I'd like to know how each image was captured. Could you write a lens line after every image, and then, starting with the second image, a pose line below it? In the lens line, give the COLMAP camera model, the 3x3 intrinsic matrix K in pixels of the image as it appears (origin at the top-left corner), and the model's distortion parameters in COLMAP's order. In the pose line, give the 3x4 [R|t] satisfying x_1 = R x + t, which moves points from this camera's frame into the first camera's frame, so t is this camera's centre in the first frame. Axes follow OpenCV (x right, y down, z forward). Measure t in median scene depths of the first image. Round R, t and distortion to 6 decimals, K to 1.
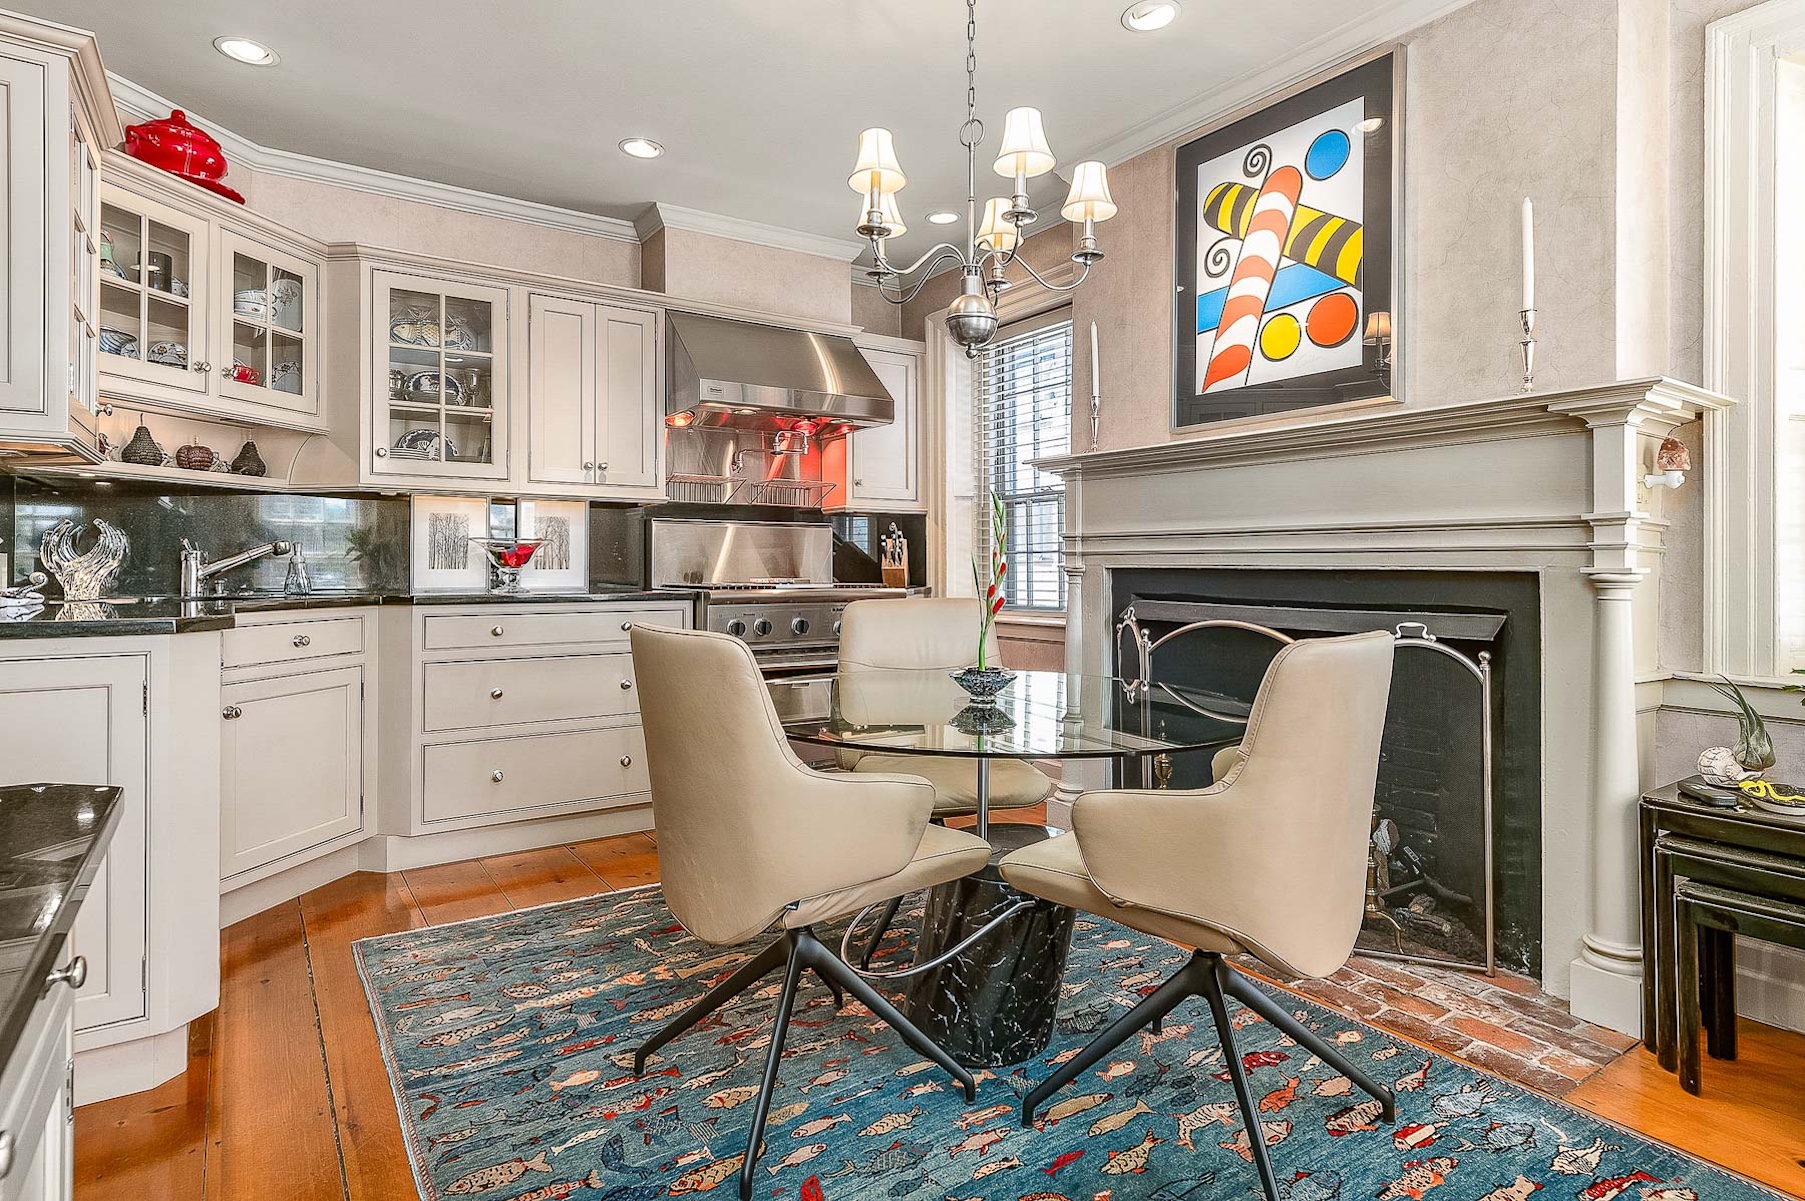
lens RADIAL K [[962.4, 0, 905.3], [0, 962.4, 559.7], [0, 0, 1]] dist [0.018034, -0.000533]
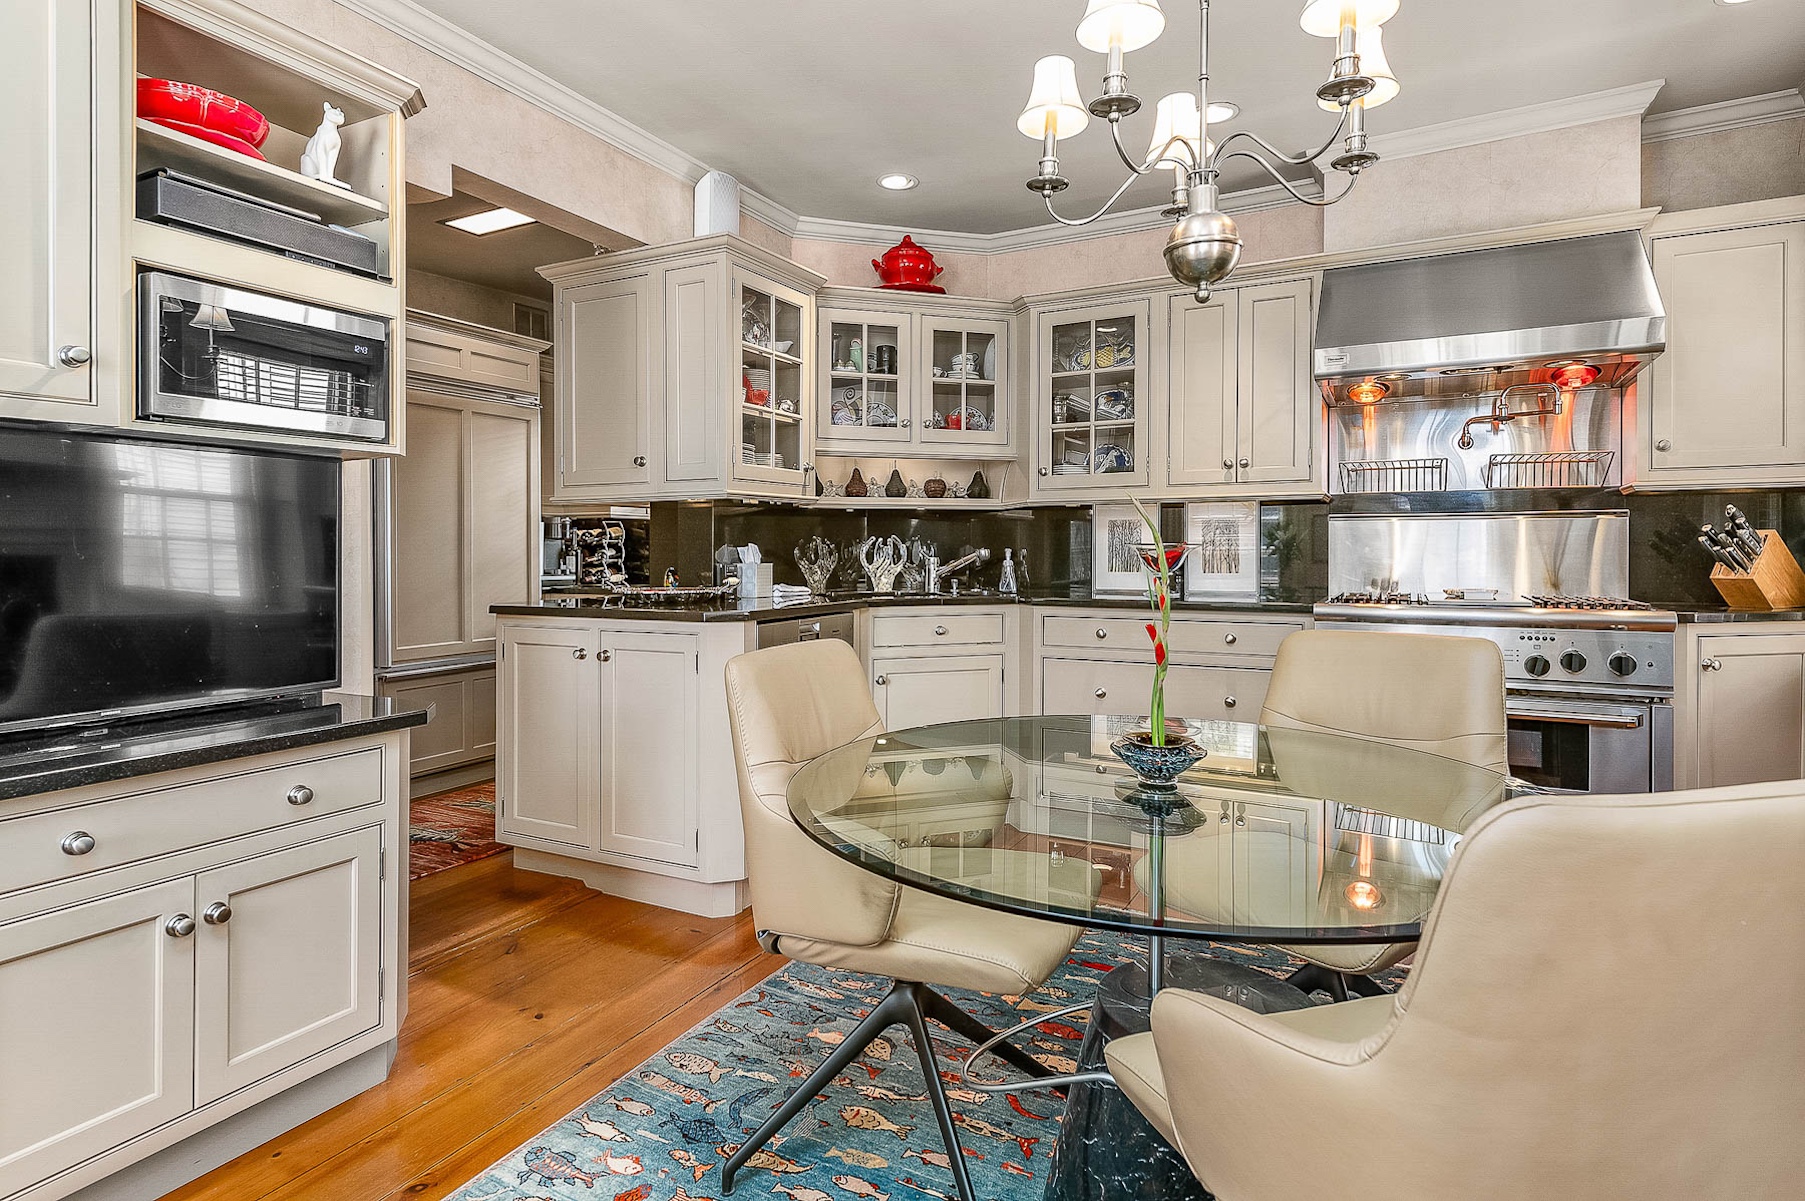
lens RADIAL K [[962.4, 0, 891.4], [0, 962.4, 562.7], [0, 0, 1]] dist [0.018034, -0.000533]
pose [[0.466504, 0.006125, -0.884498, 0.389296], [0.008828, 0.999894, 0.011580, -0.017433], [0.884475, -0.013211, 0.466400, 0.306108]]
